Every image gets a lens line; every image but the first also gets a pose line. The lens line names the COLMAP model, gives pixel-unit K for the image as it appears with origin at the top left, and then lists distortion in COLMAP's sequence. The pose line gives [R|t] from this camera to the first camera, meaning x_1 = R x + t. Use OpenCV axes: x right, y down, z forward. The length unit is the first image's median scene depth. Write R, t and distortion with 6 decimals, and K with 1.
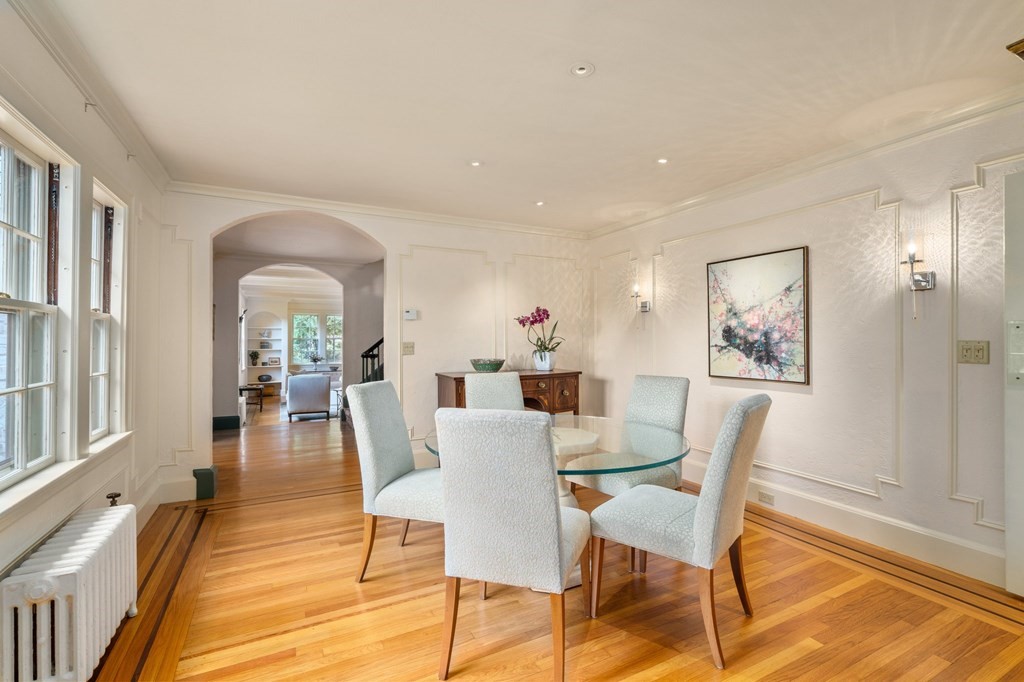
lens RADIAL K [[461.1, 0, 509.8], [0, 461.1, 337.0], [0, 0, 1]] dist [-0.002927, 0.000487]
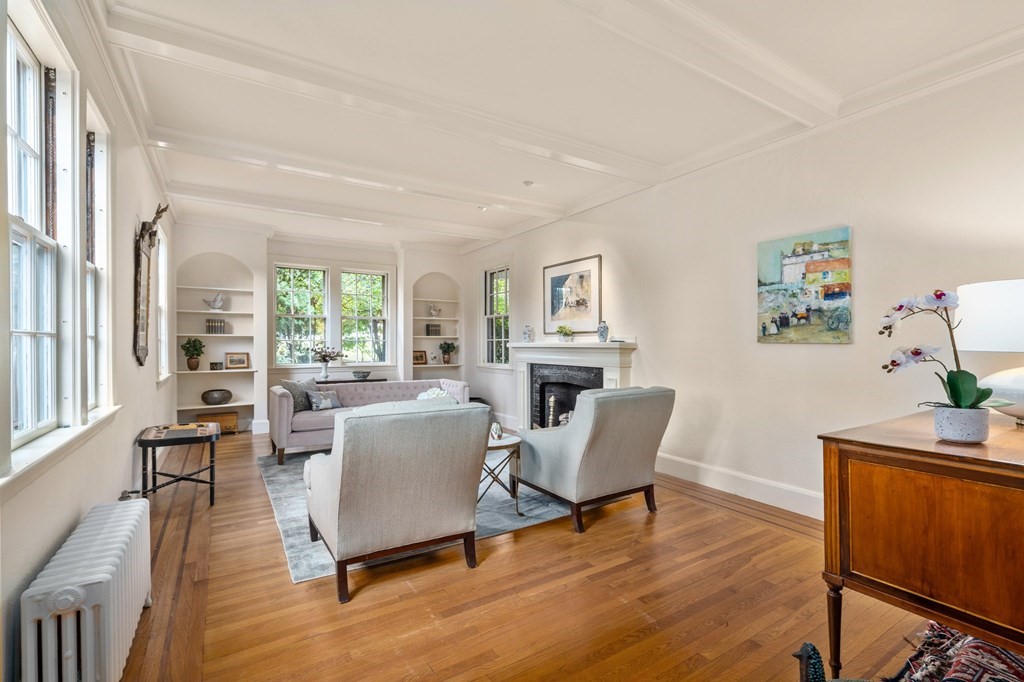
lens RADIAL K [[458.9, 0, 506.7], [0, 458.9, 341.6], [0, 0, 1]] dist [0.001973, 0.000344]
pose [[0.995984, 0.003585, 0.089458, -0.993471], [-0.003773, 0.999991, 0.001935, 0.112272], [-0.089451, -0.002265, 0.995989, 1.804855]]
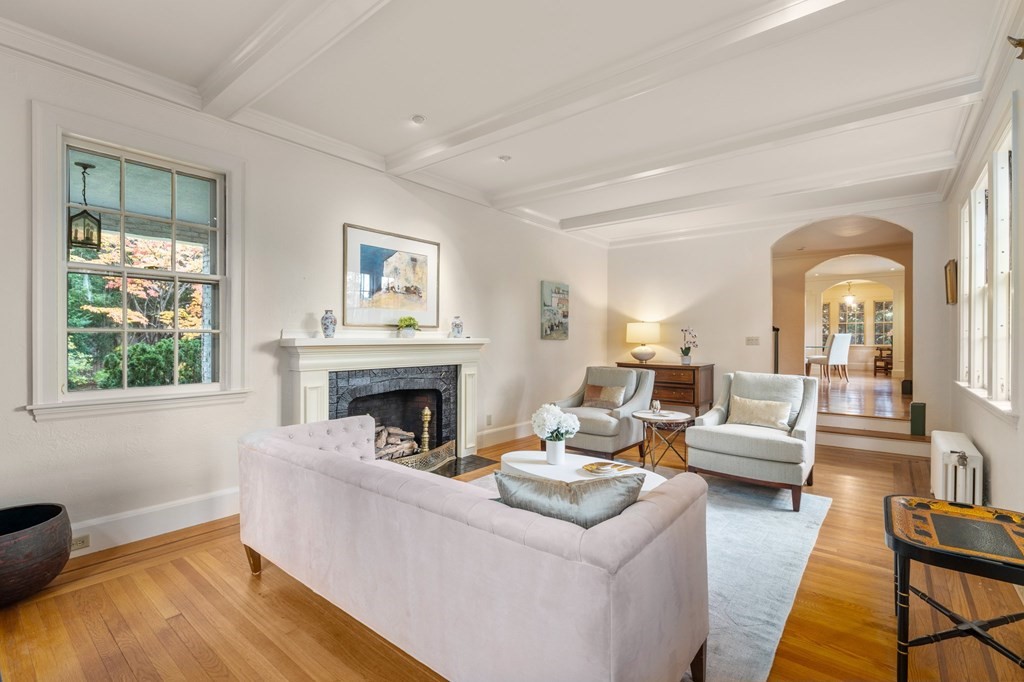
lens RADIAL K [[462.8, 0, 512.0], [0, 462.8, 341.0], [0, 0, 1]] dist [-0.001174, 0.000502]
pose [[-0.403603, -0.000274, 0.914934, -1.814792], [-0.004806, 0.999987, -0.001821, 0.124139], [-0.914922, -0.005132, -0.403599, 3.415814]]
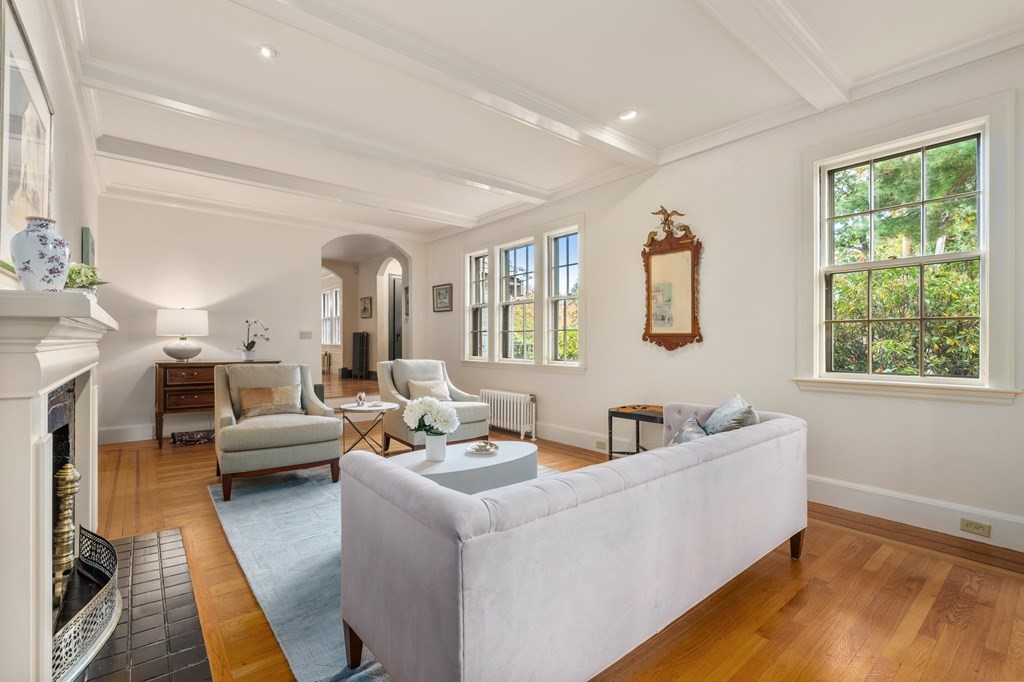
lens RADIAL K [[458.9, 0, 506.7], [0, 458.9, 341.6], [0, 0, 1]] dist [0.001973, 0.000344]
pose [[-0.977839, -0.002081, -0.209350, -1.031510], [-0.000915, 0.999984, -0.005669, 0.152081], [0.209358, -0.005352, -0.977824, 3.767844]]
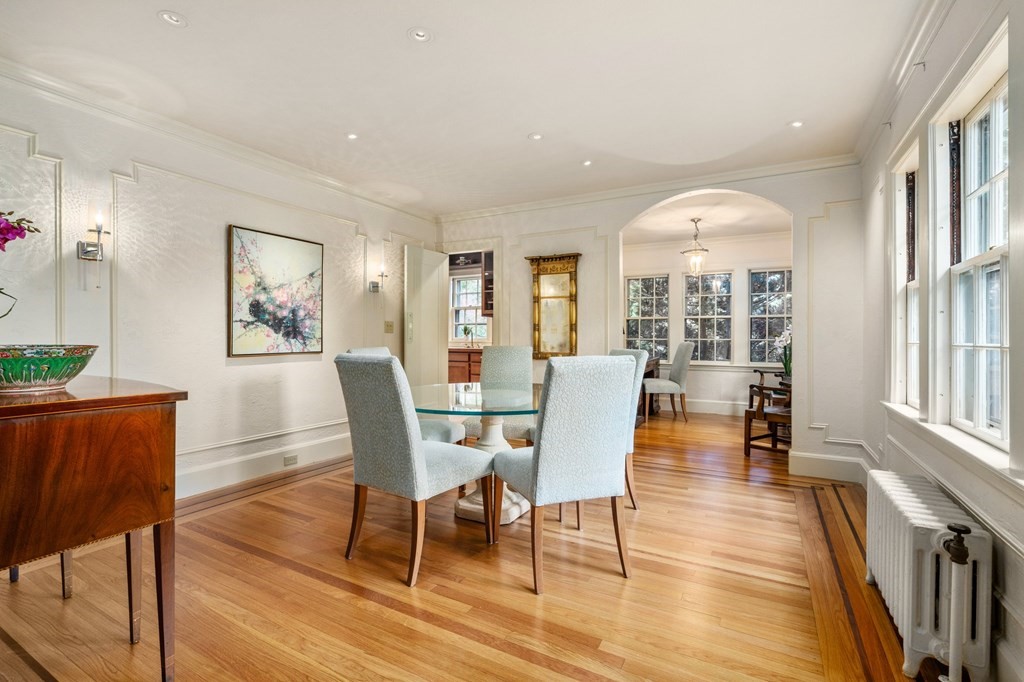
lens RADIAL K [[461.1, 0, 509.8], [0, 461.1, 337.0], [0, 0, 1]] dist [-0.002927, 0.000487]
pose [[-0.553786, 0.001294, 0.832658, -0.587971], [-0.004875, 0.999977, -0.004796, 0.052375], [-0.832645, -0.006716, -0.553767, 1.065824]]
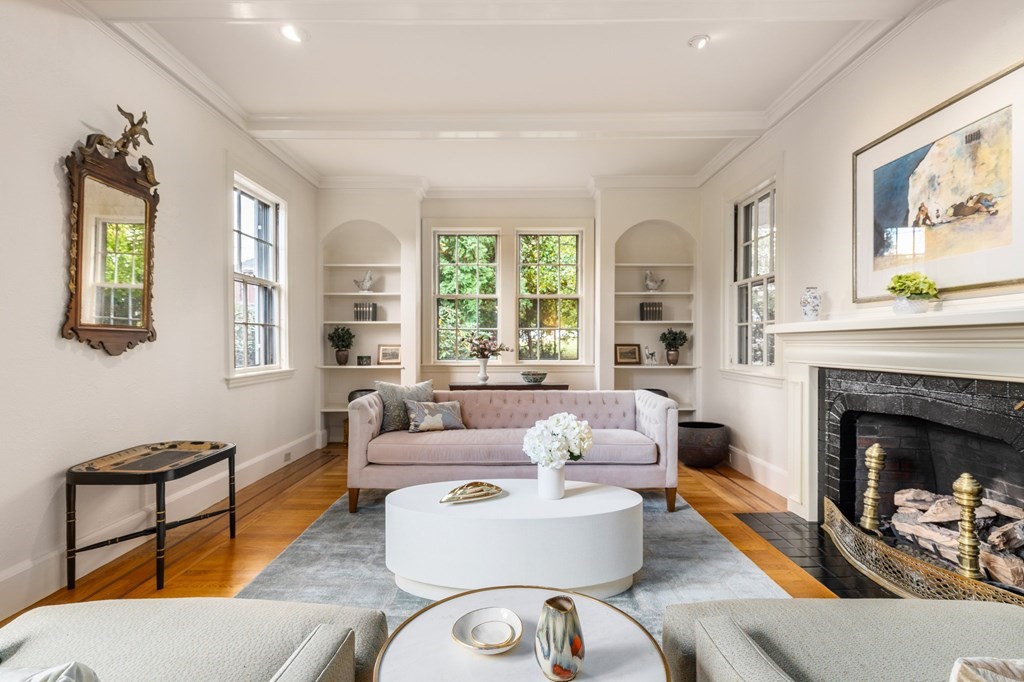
lens RADIAL K [[496.6, 0, 510.6], [0, 496.6, 348.3], [0, 0, 1]] dist [0.002923, 0.001160]
pose [[0.895431, 0.008012, -0.445128, -0.857980], [0.000677, 0.999812, 0.019357, 0.143914], [0.445200, -0.017634, 0.895258, 2.434969]]
